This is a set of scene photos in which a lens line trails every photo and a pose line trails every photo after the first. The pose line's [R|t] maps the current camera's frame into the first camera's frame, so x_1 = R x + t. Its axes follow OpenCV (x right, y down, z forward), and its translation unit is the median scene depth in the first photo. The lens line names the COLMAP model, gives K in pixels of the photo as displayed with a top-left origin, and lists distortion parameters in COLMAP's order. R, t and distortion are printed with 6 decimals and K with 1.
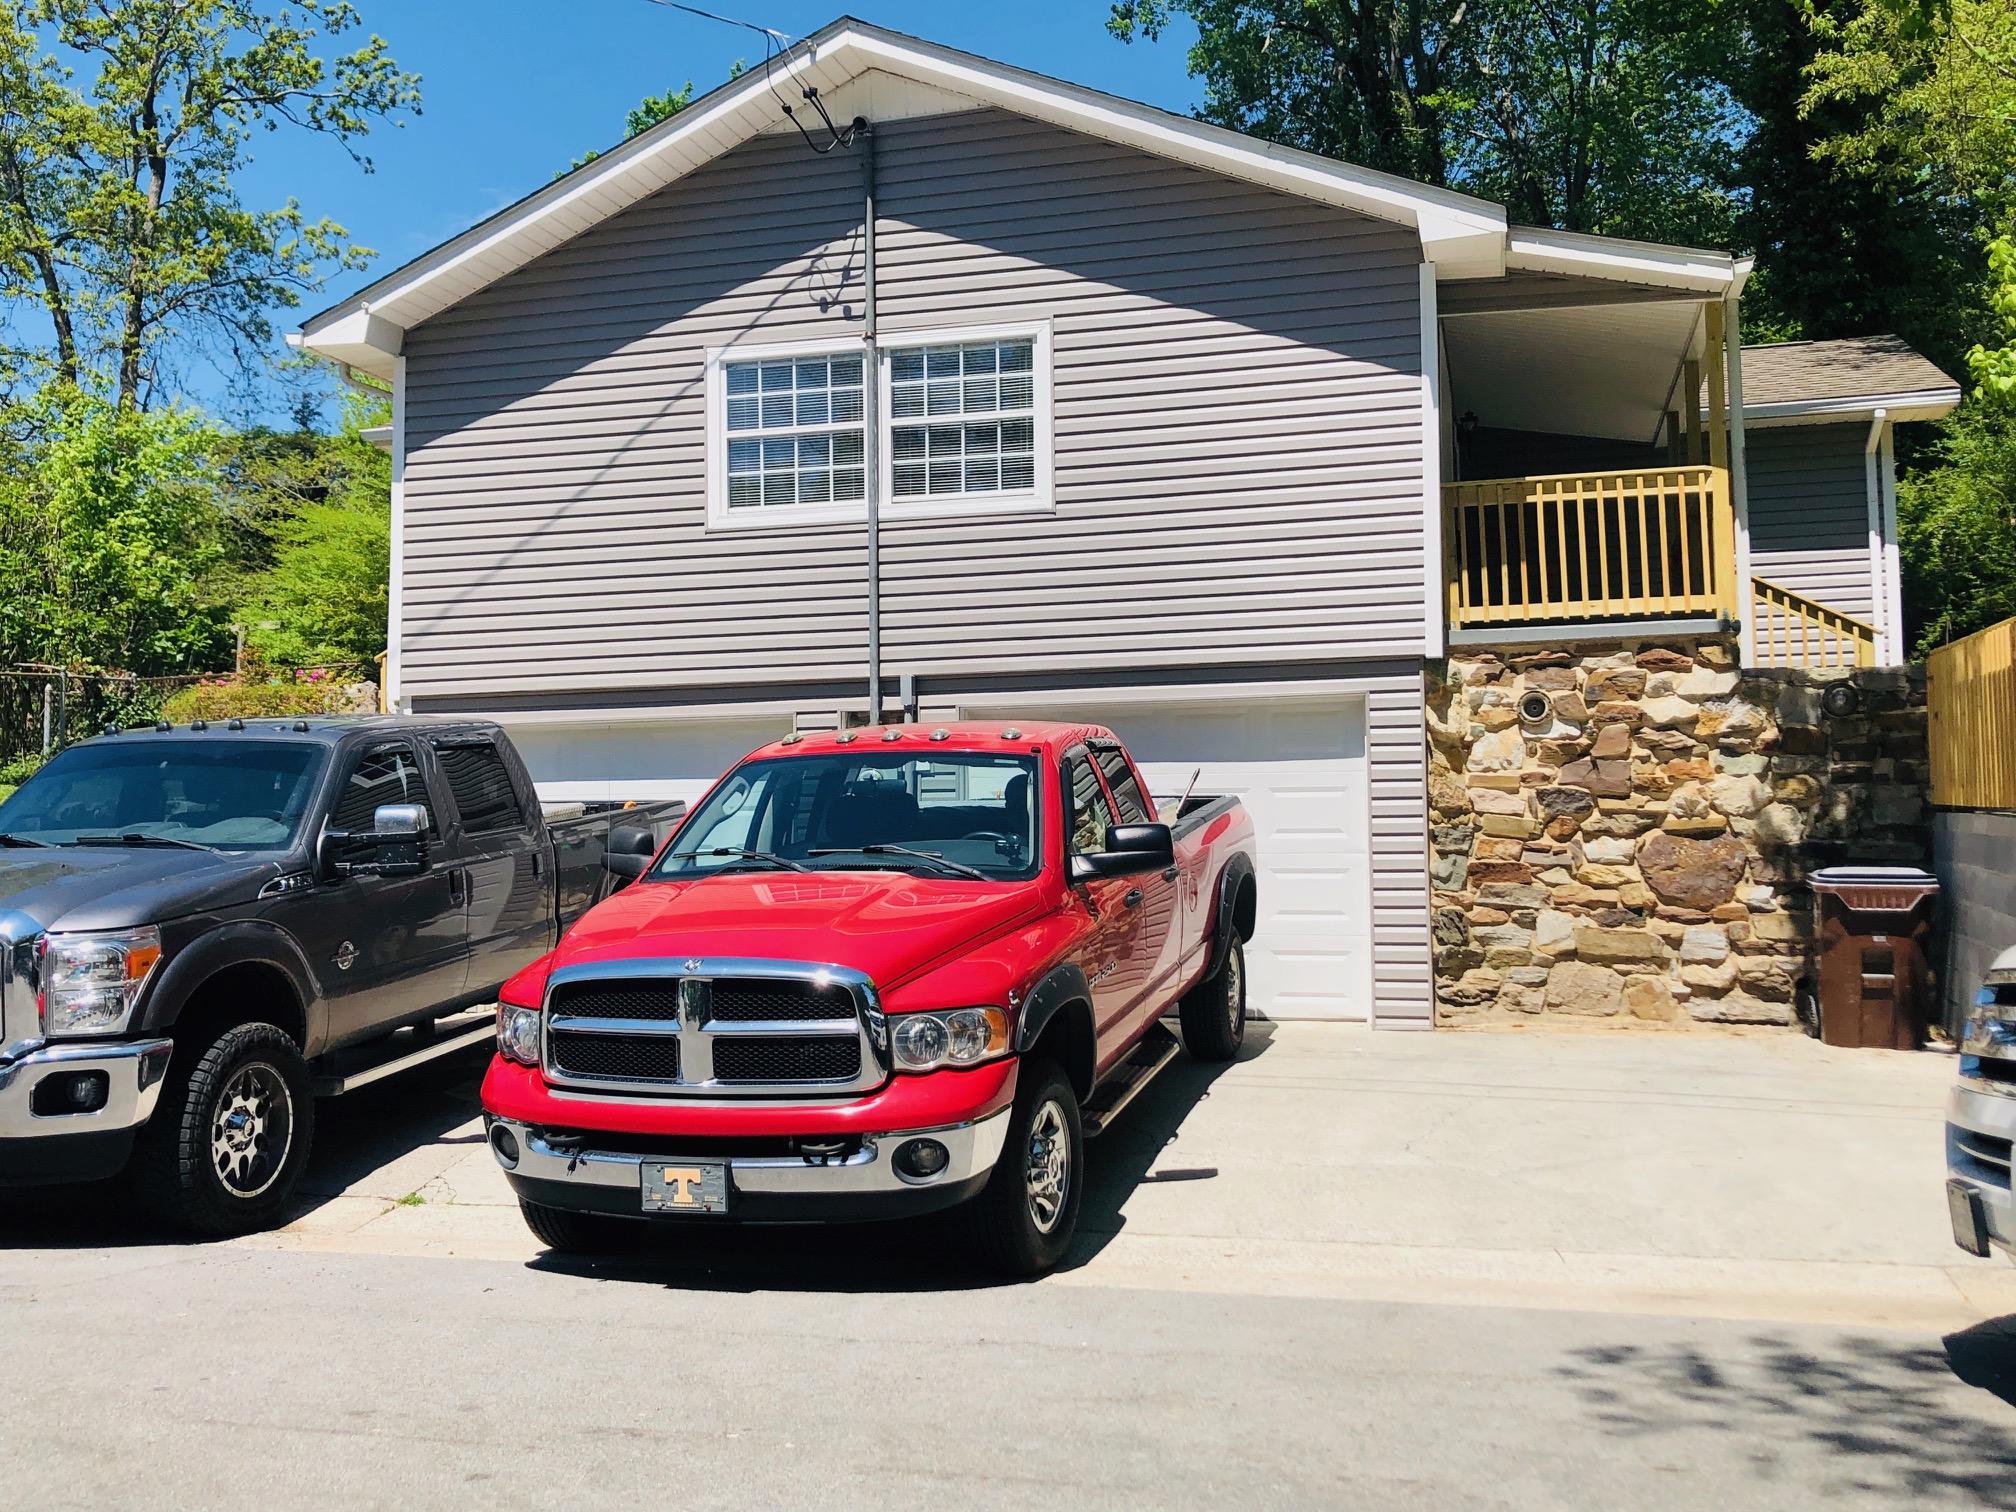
lens RADIAL K [[1905.3, 0, 1008.0], [0, 1905.3, 756.0], [0, 0, 1]] dist [0.029766, 0.000092]
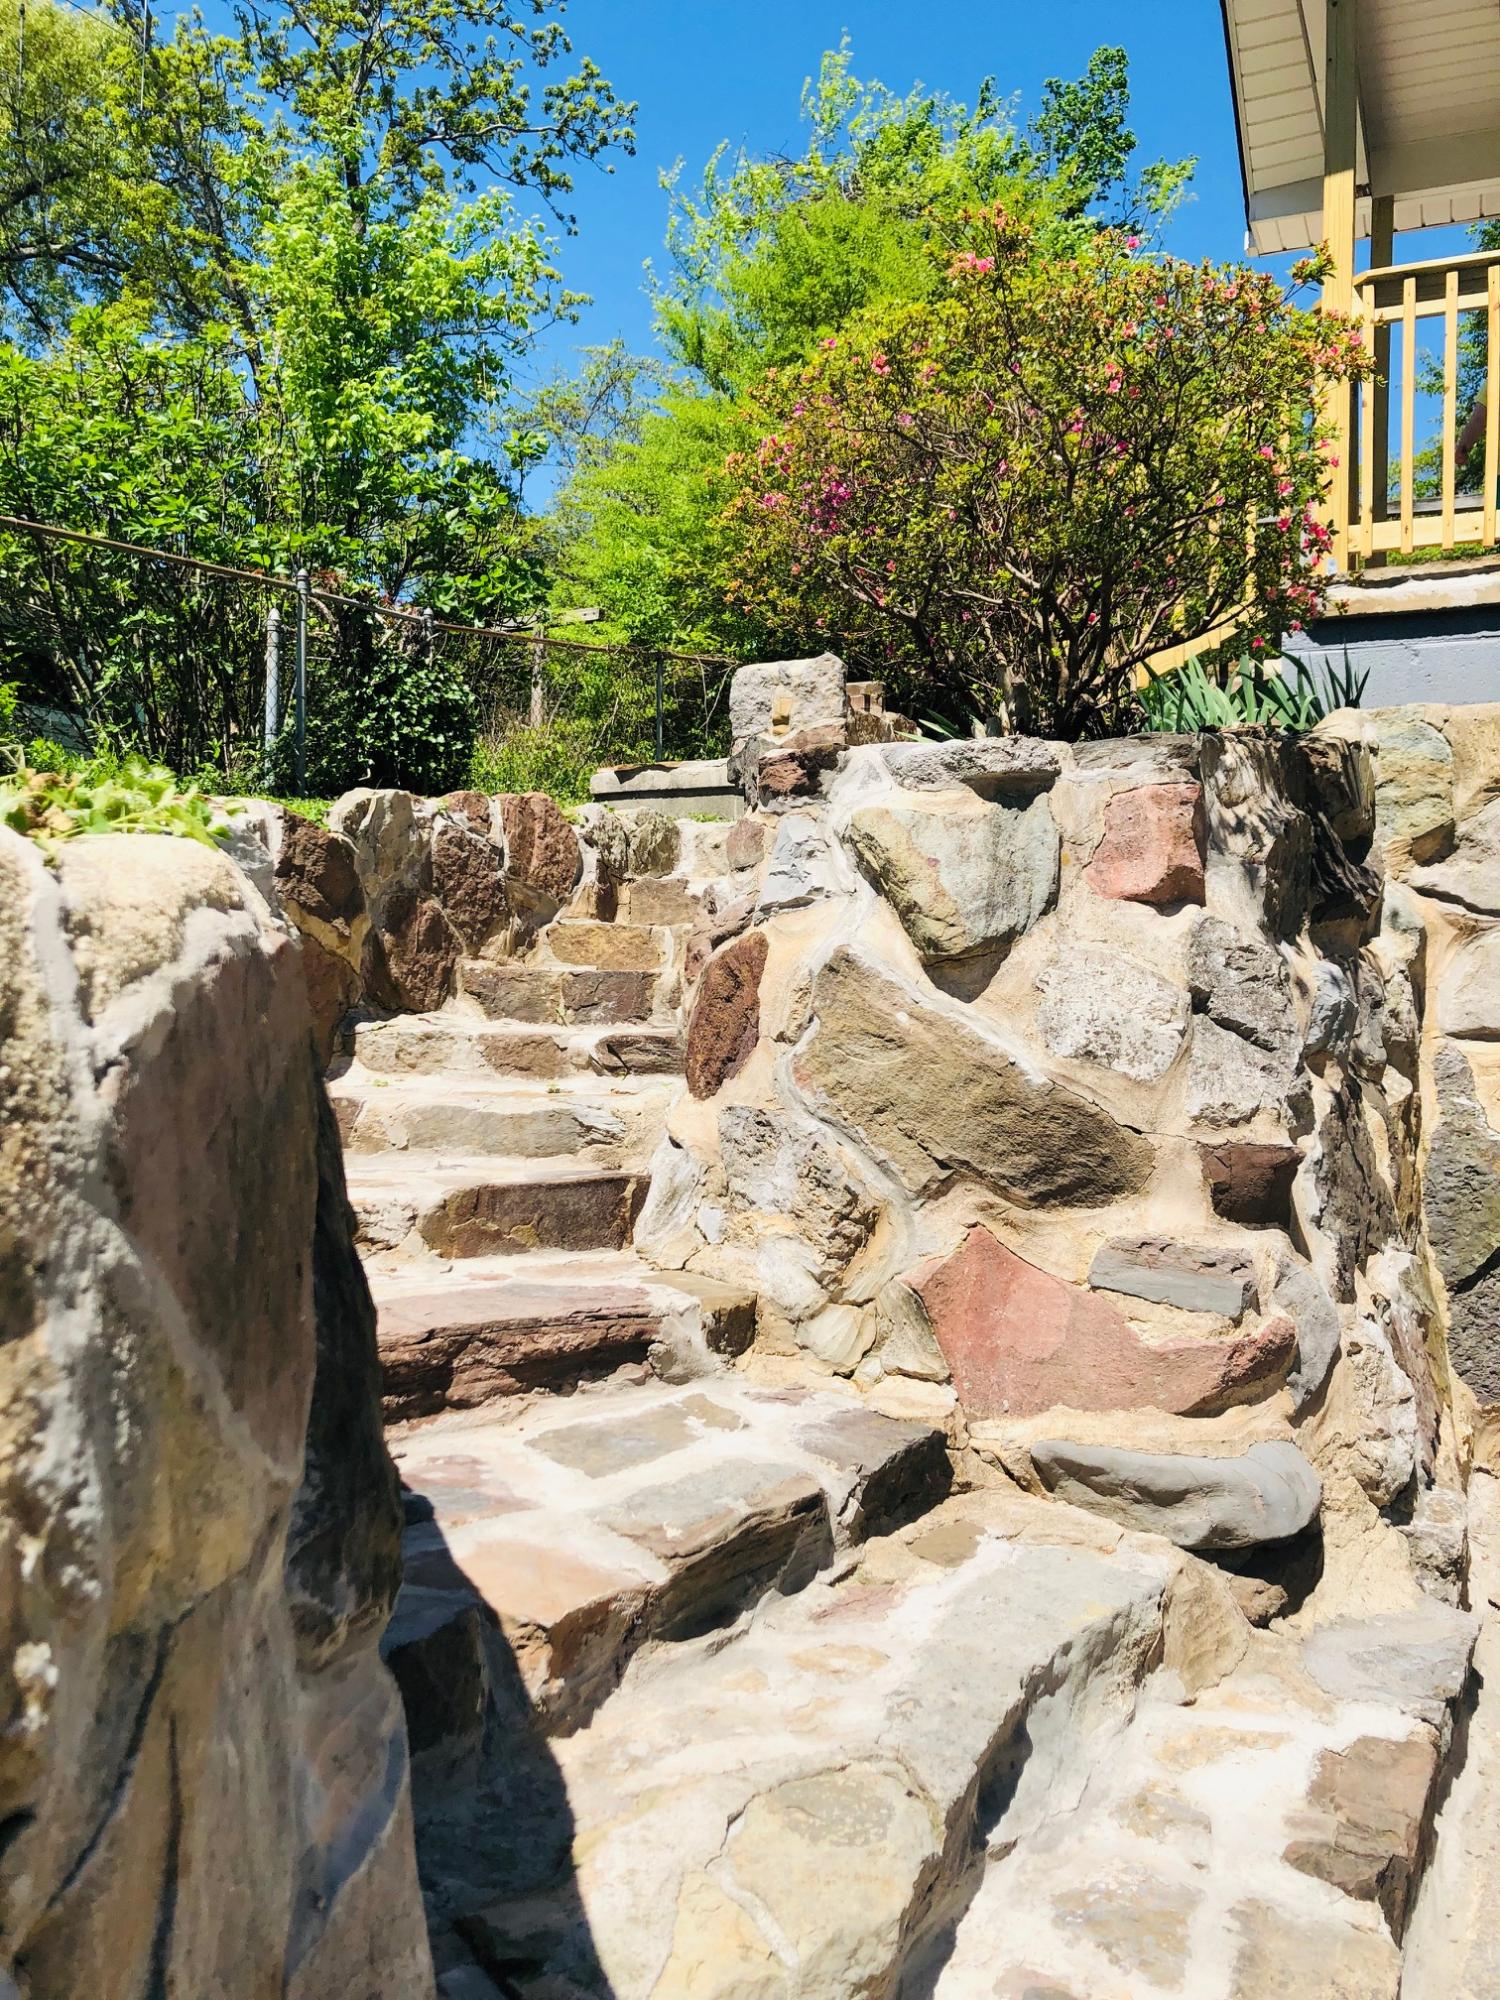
lens RADIAL K [[1621.2, 0, 750.0], [0, 1621.2, 1000.0], [0, 0, 1]] dist [0.006476, 0.017844]
pose [[0.987655, 0.022802, -0.154978, -0.133829], [-0.014750, 0.998490, 0.052909, 0.015597], [0.155951, -0.049970, 0.986500, 0.258982]]
